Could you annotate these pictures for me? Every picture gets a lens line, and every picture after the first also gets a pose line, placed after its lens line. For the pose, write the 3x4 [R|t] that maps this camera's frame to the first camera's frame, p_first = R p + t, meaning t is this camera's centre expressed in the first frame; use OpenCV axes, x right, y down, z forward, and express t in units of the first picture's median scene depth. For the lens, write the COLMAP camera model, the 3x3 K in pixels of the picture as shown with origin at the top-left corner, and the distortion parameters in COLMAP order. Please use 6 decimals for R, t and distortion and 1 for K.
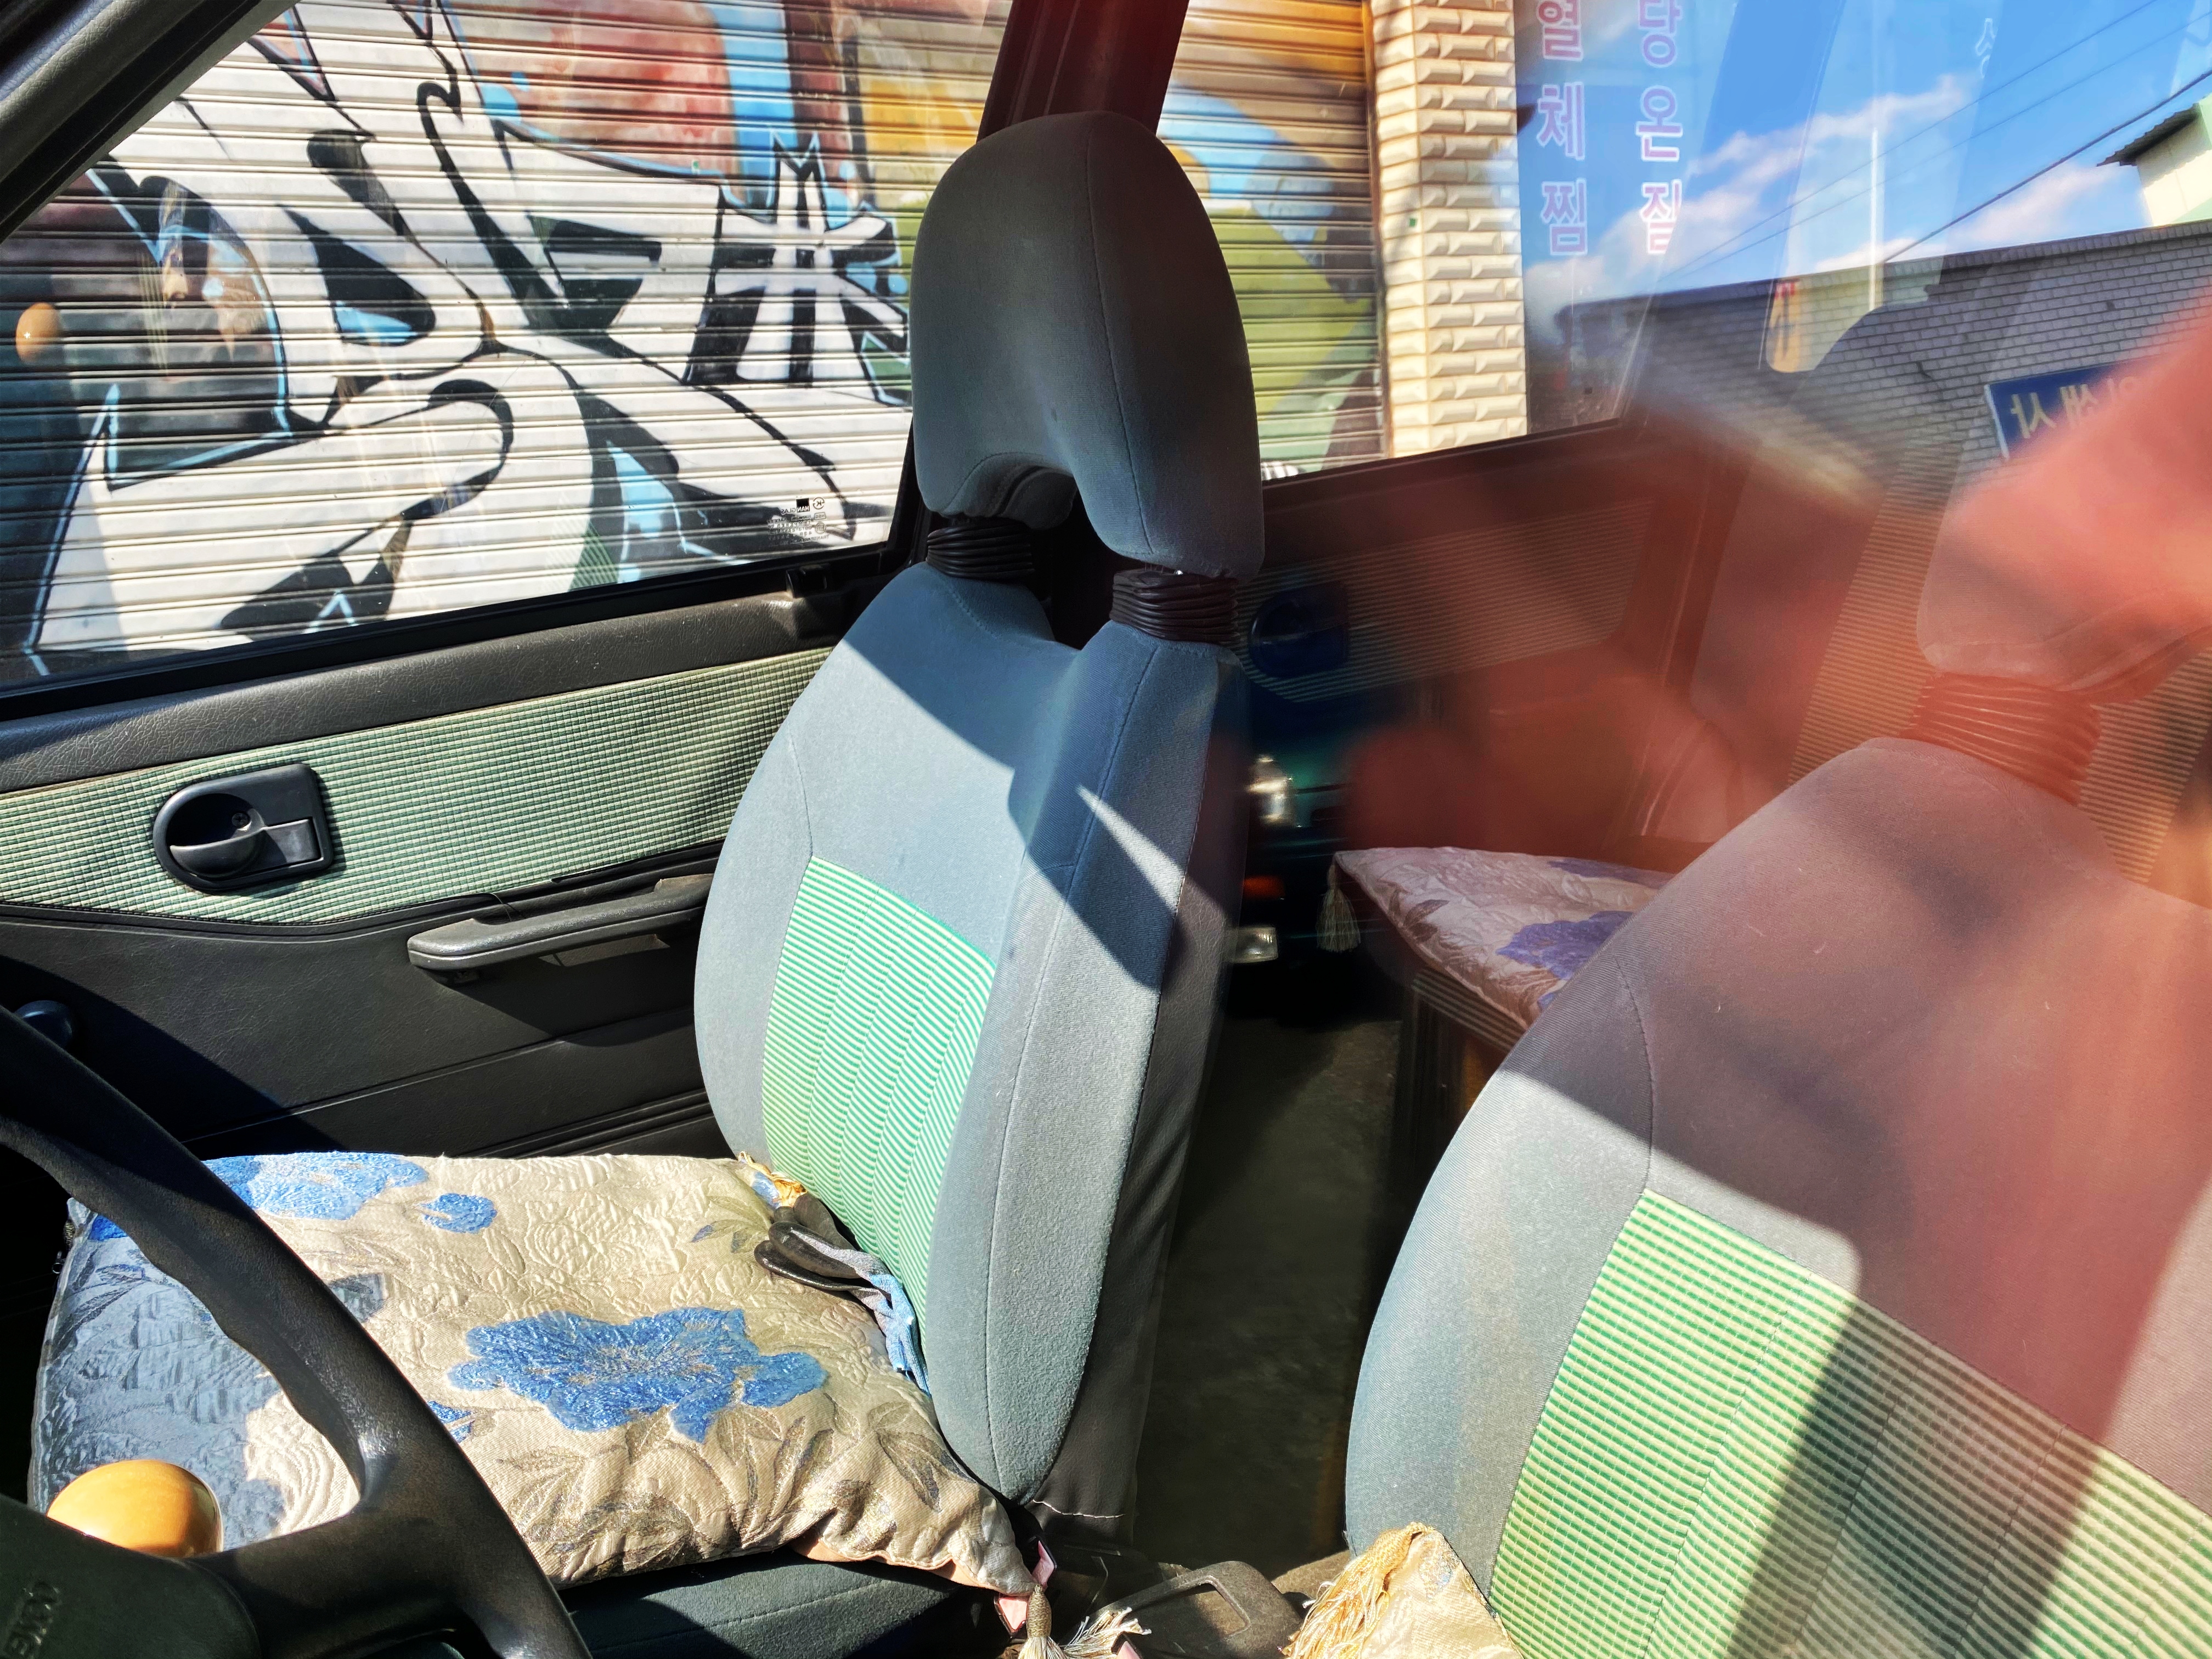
lens RADIAL K [[1680.8, 0, 1086.9], [0, 1680.8, 813.8], [0, 0, 1]] dist [0.025261, -0.024615]
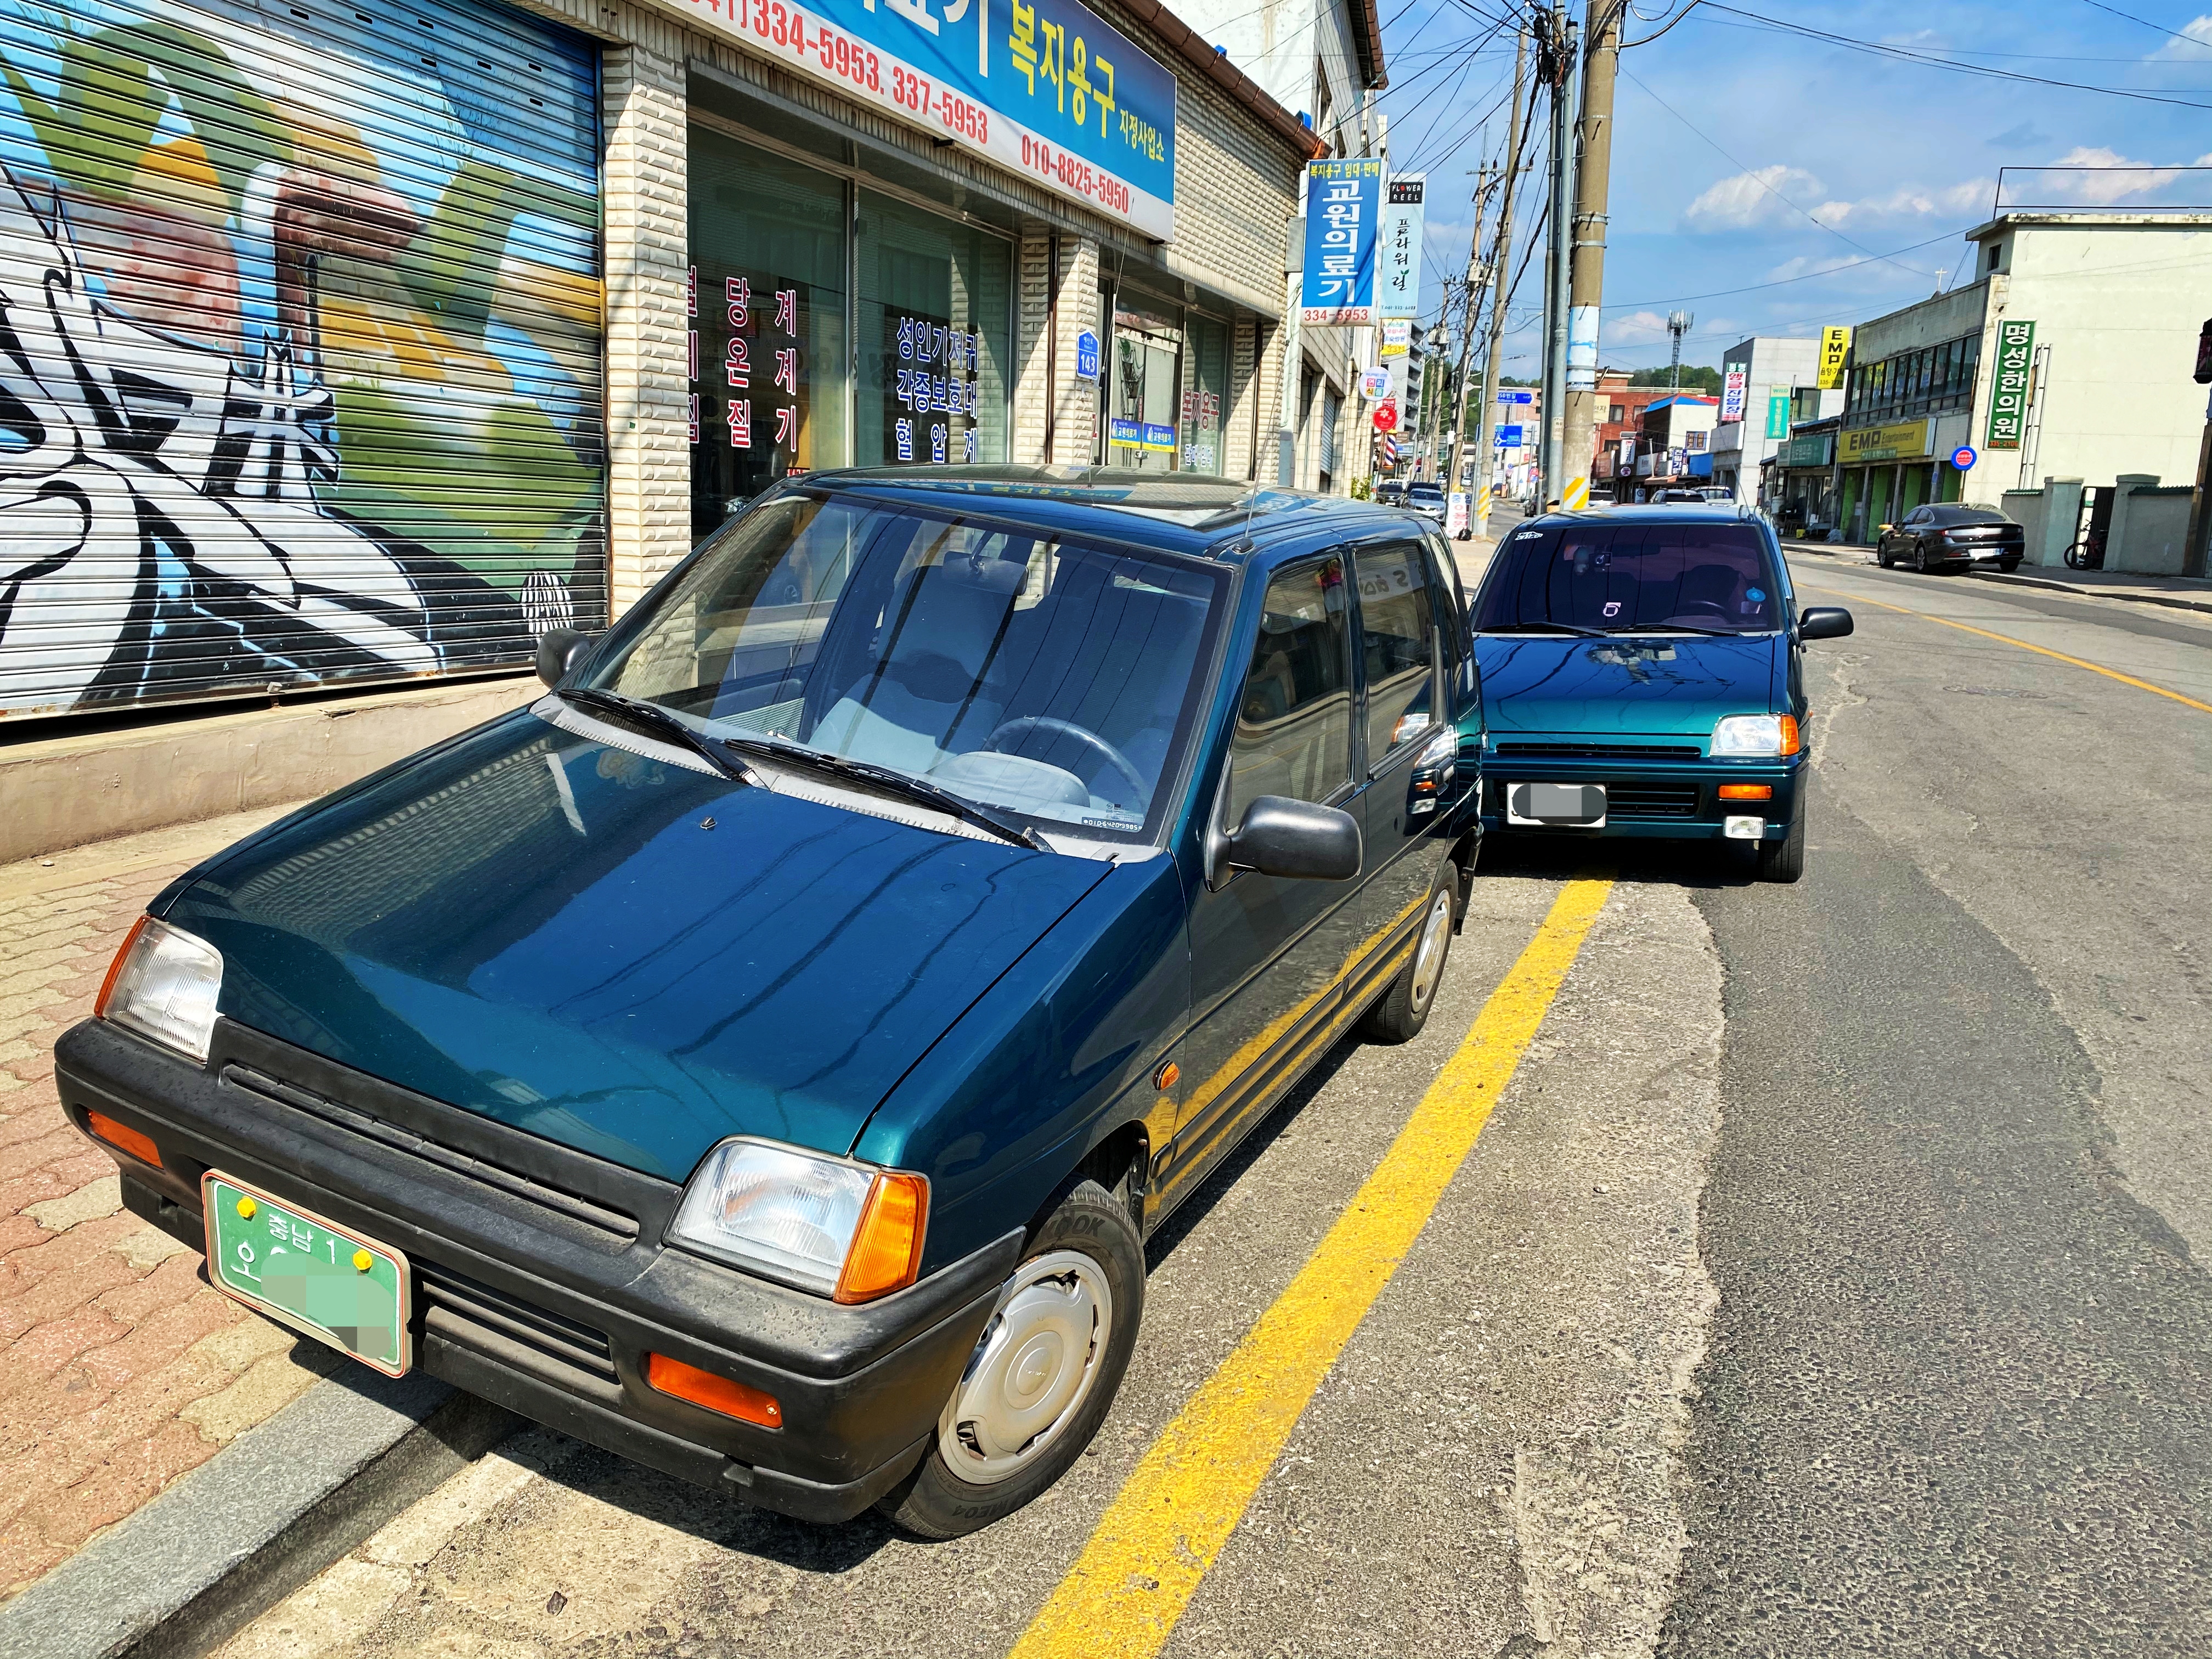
lens RADIAL K [[1680.8, 0, 1104.8], [0, 1680.8, 832.0], [0, 0, 1]] dist [0.025261, -0.024615]
pose [[0.776065, -0.009716, 0.630578, -0.542934], [0.023608, 0.999628, -0.013653, 0.062060], [-0.630210, 0.025483, 0.776006, -0.554359]]
